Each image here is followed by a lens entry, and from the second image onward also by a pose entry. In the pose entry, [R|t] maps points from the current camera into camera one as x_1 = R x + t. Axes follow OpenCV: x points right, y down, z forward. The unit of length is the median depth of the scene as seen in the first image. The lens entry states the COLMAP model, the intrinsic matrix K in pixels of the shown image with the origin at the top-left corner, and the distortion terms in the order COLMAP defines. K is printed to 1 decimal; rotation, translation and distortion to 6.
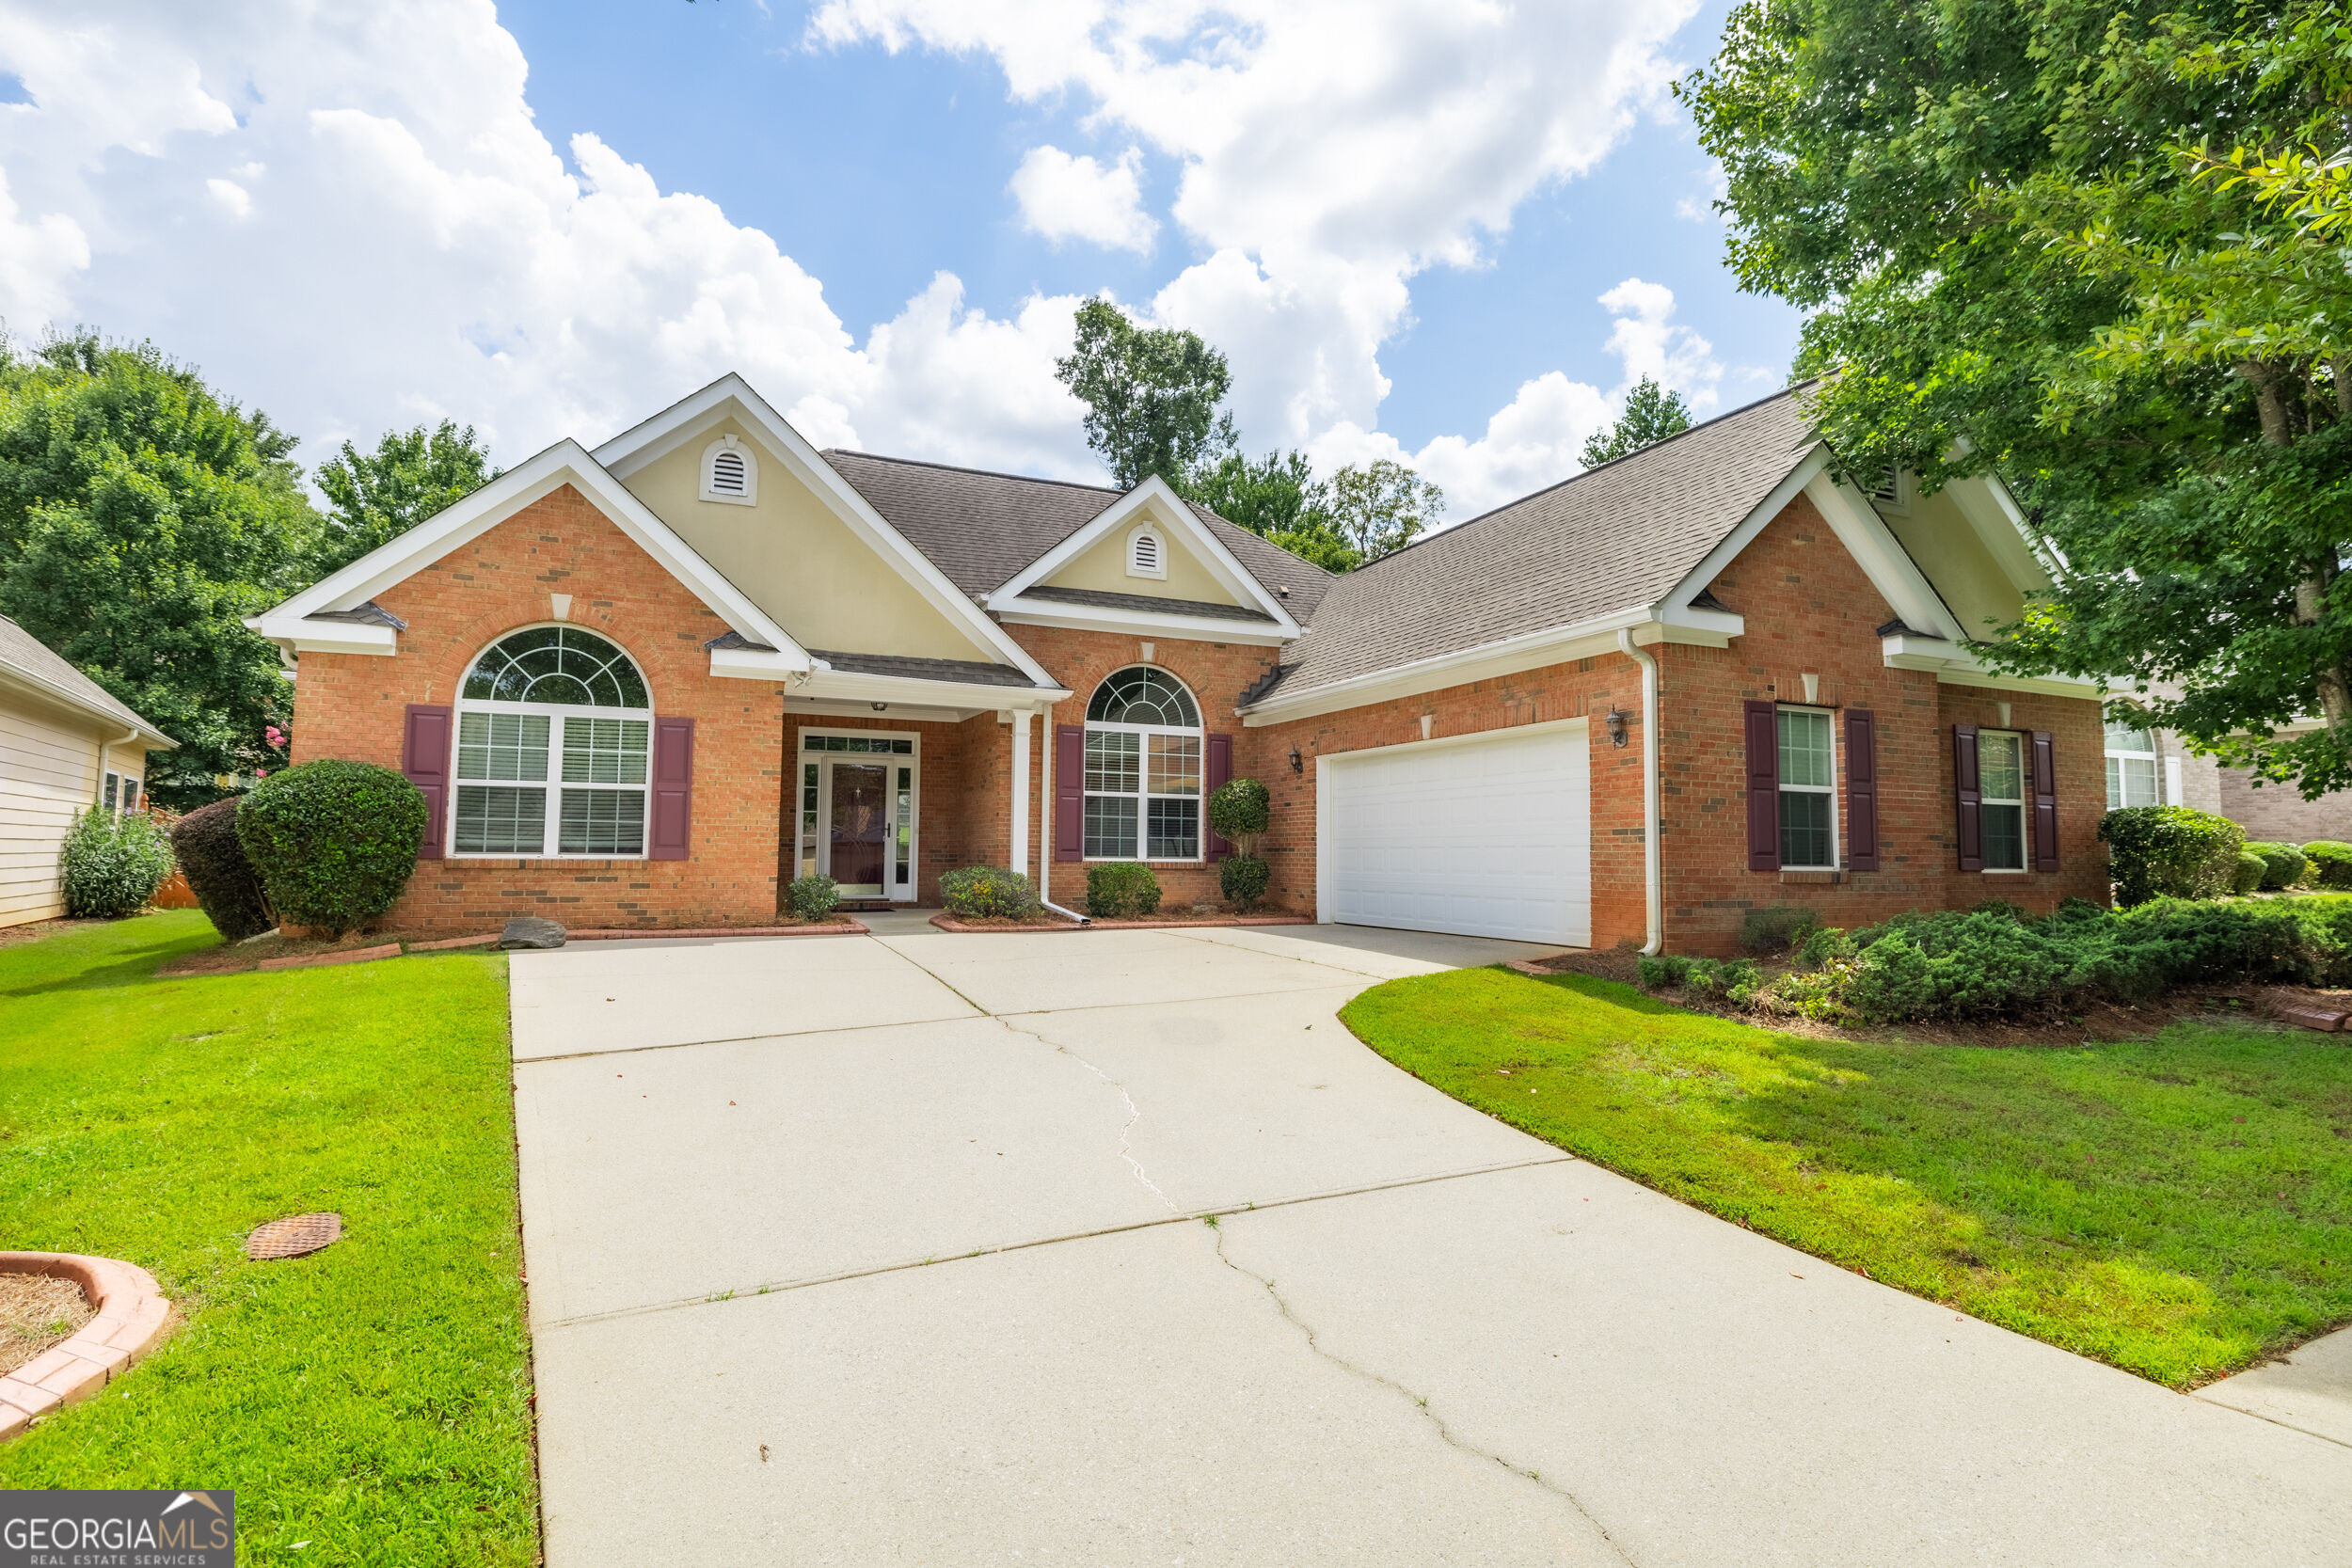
lens RADIAL K [[1163.7, 0, 1181.7], [0, 1163.7, 791.7], [0, 0, 1]] dist [-0.001054, 0.000224]
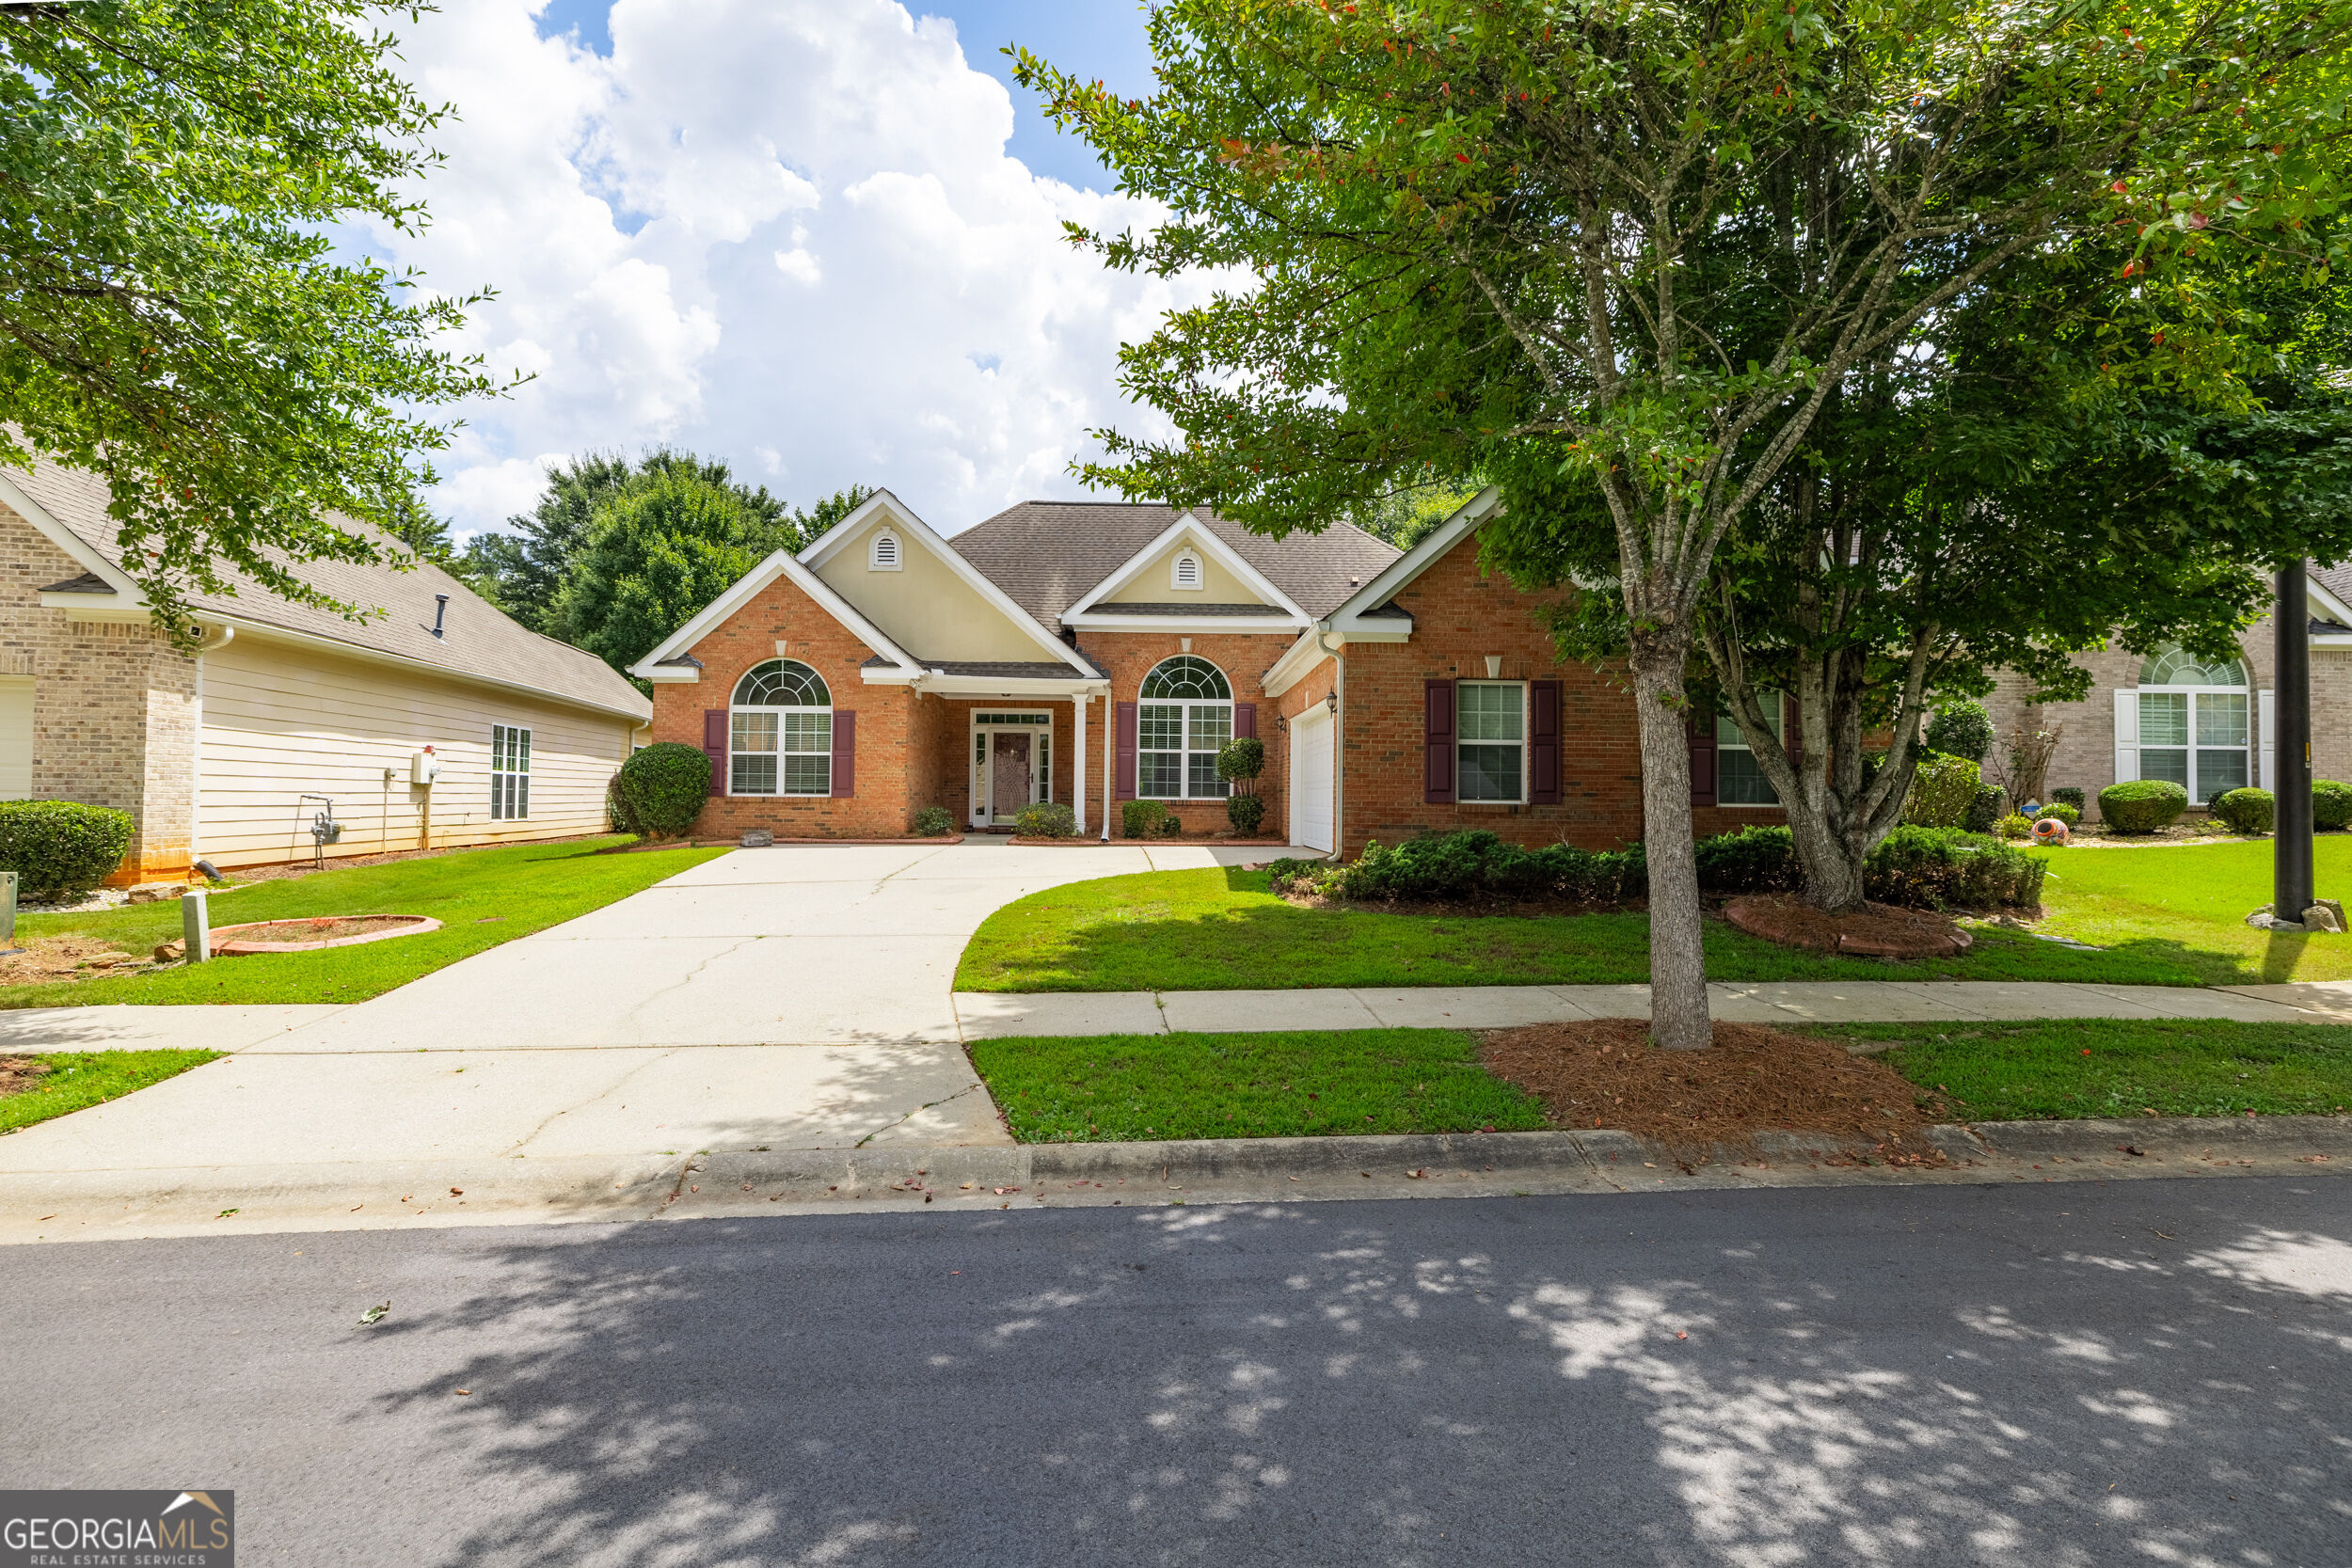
lens RADIAL K [[1163.7, 0, 1187.1], [0, 1163.7, 786.5], [0, 0, 1]] dist [-0.001054, 0.000224]
pose [[0.919755, -0.004520, -0.392467, 0.629045], [0.020705, 0.999100, 0.037017, -0.007393], [0.391947, -0.042172, 0.919021, -0.311543]]
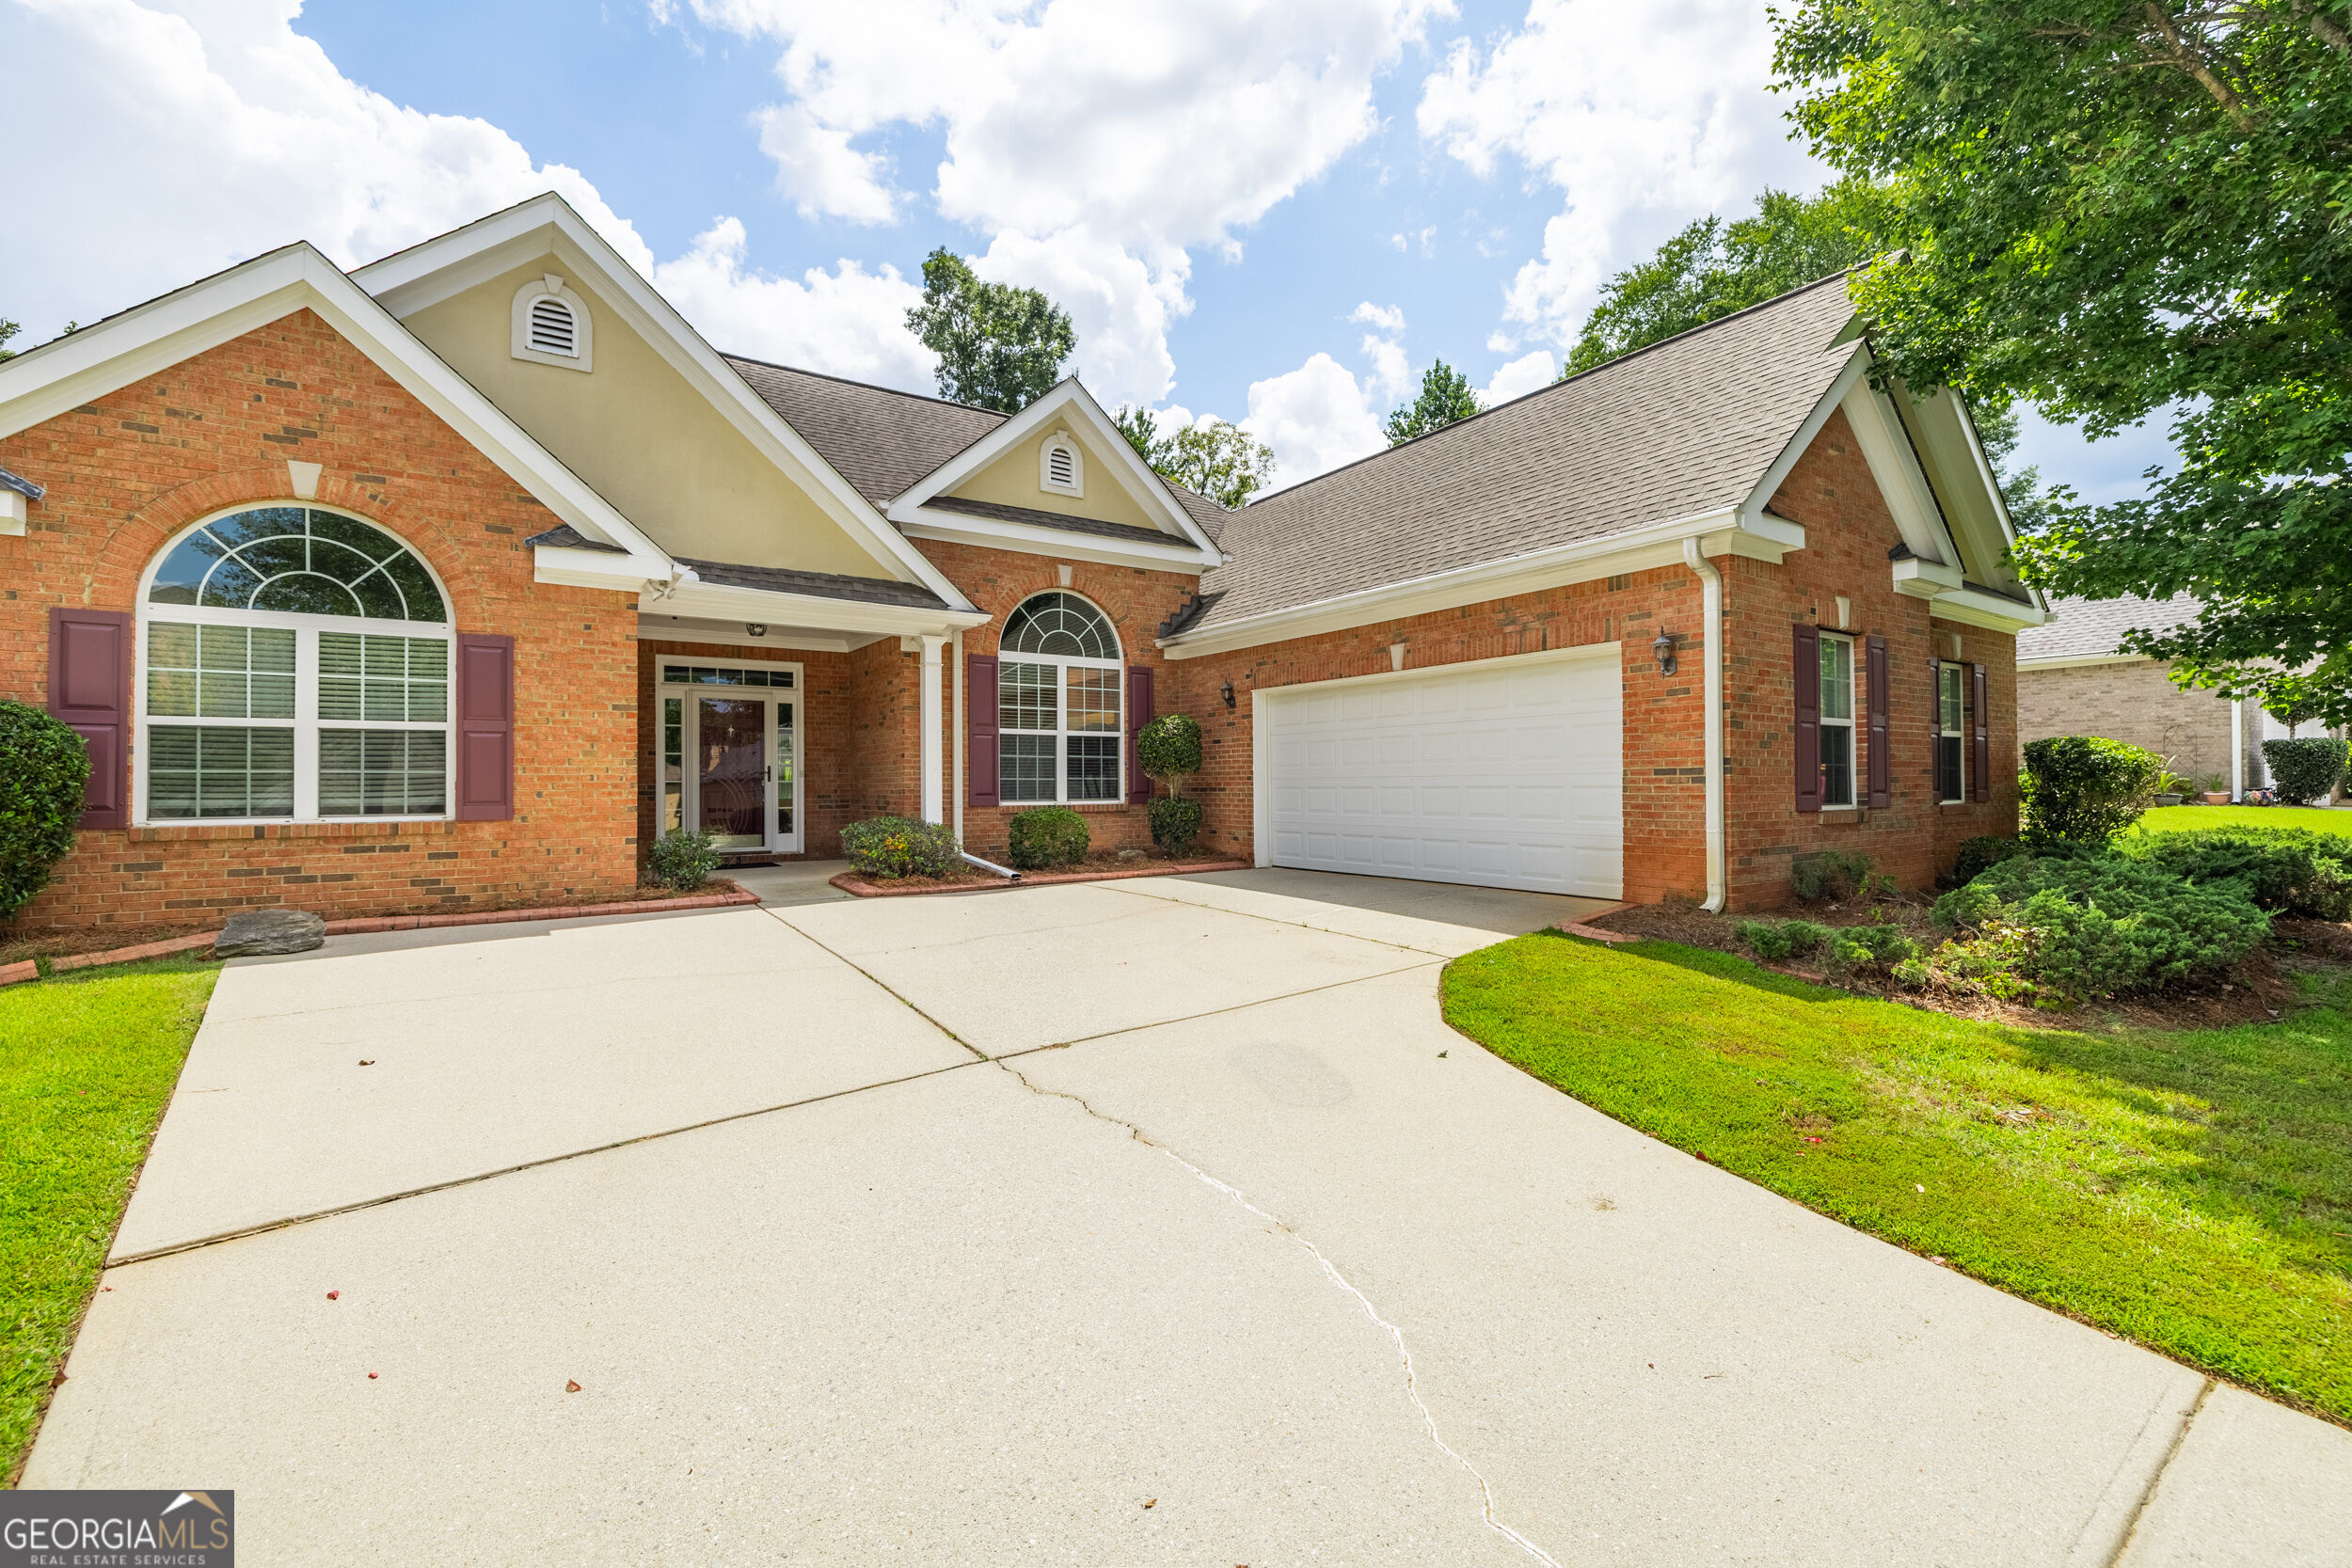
lens RADIAL K [[998.0, 0, 1185.5], [0, 998.0, 778.3], [0, 0, 1]] dist [0.004744, -0.001398]
pose [[0.984399, -0.013782, 0.175412, -0.095041], [0.004926, 0.998695, 0.050825, -0.000644], [-0.175883, -0.049168, 0.983182, 0.256801]]
